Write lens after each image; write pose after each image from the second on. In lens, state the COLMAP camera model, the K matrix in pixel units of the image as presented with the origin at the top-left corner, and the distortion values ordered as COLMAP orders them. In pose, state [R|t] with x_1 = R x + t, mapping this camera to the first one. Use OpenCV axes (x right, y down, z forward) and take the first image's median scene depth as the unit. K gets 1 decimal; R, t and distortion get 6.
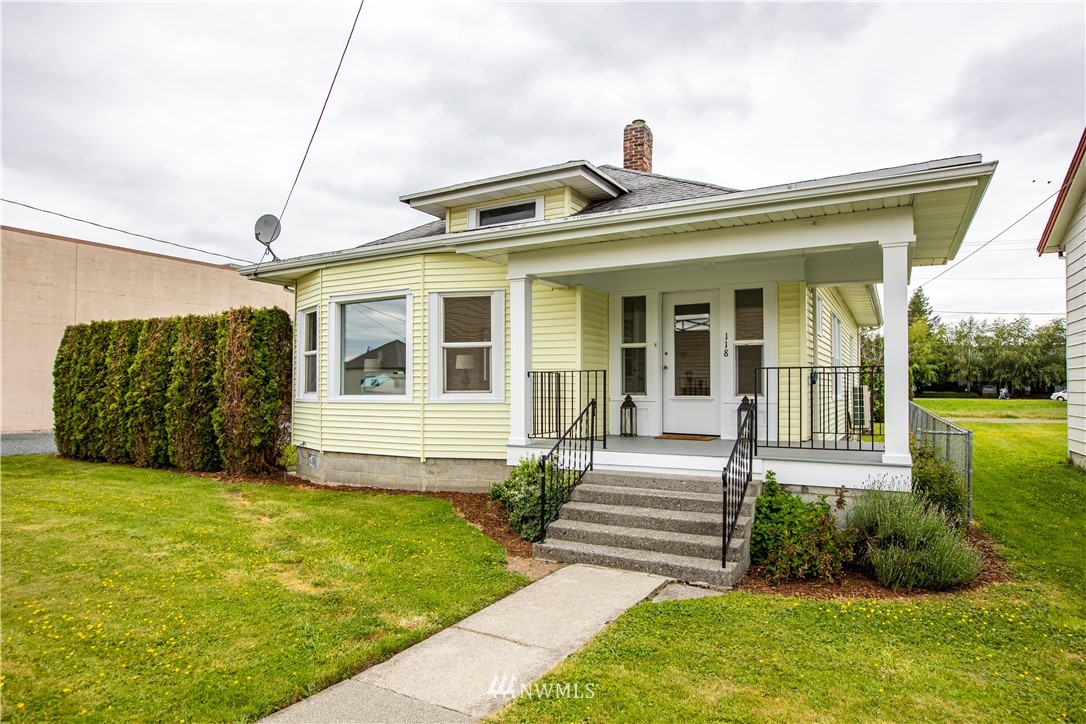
lens RADIAL K [[660.4, 0, 548.2], [0, 660.4, 367.0], [0, 0, 1]] dist [-0.058156, 0.060539]
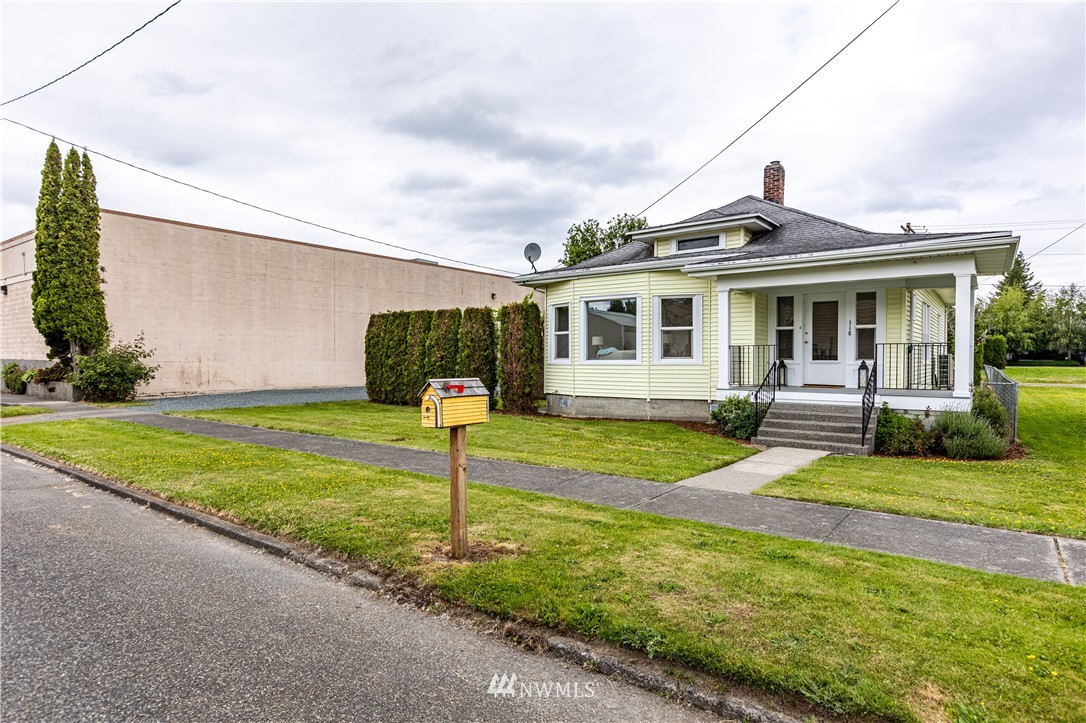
lens RADIAL K [[628.8, 0, 543.0], [0, 628.8, 361.5], [0, 0, 1]] dist [0.002232, 0.000137]
pose [[0.991577, 0.000575, -0.129515, -0.249918], [0.004626, 0.999195, 0.039856, -0.015886], [0.129434, -0.040119, 0.990776, -0.560742]]
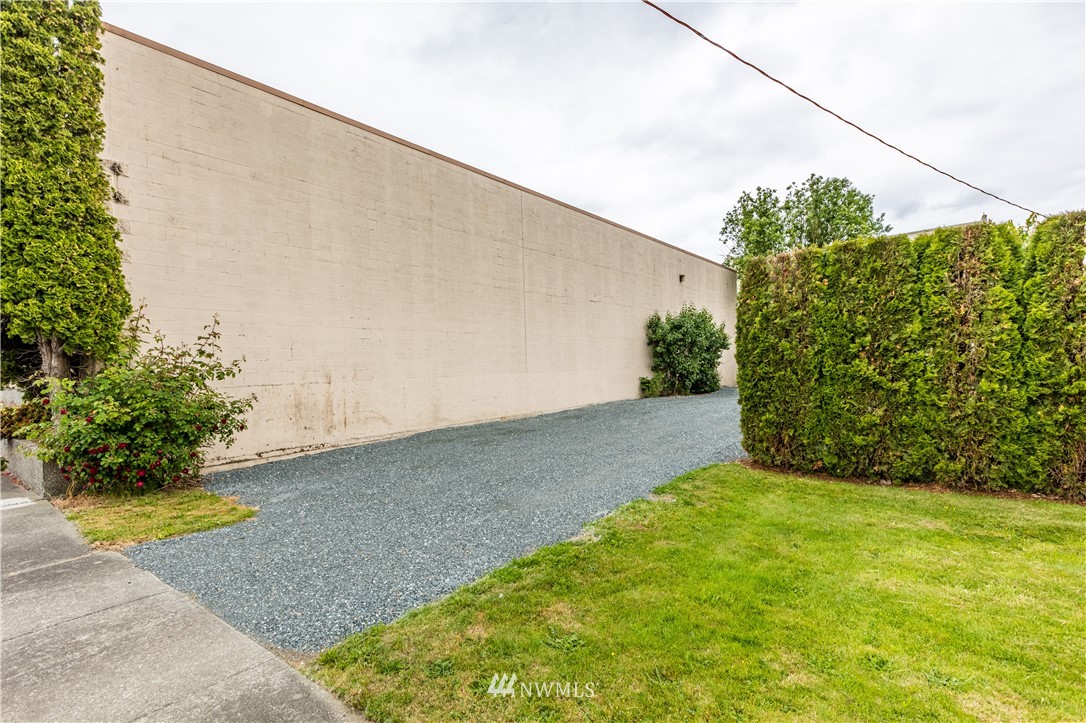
lens RADIAL K [[542.8, 0, 543.0], [0, 542.8, 361.5], [0, 0, 1]] dist [-0.000772, 0.000125]
pose [[0.988934, -0.033101, -0.144618, -1.284408], [0.037368, 0.998940, 0.026886, 0.021193], [0.143575, -0.031992, 0.989122, 0.664541]]
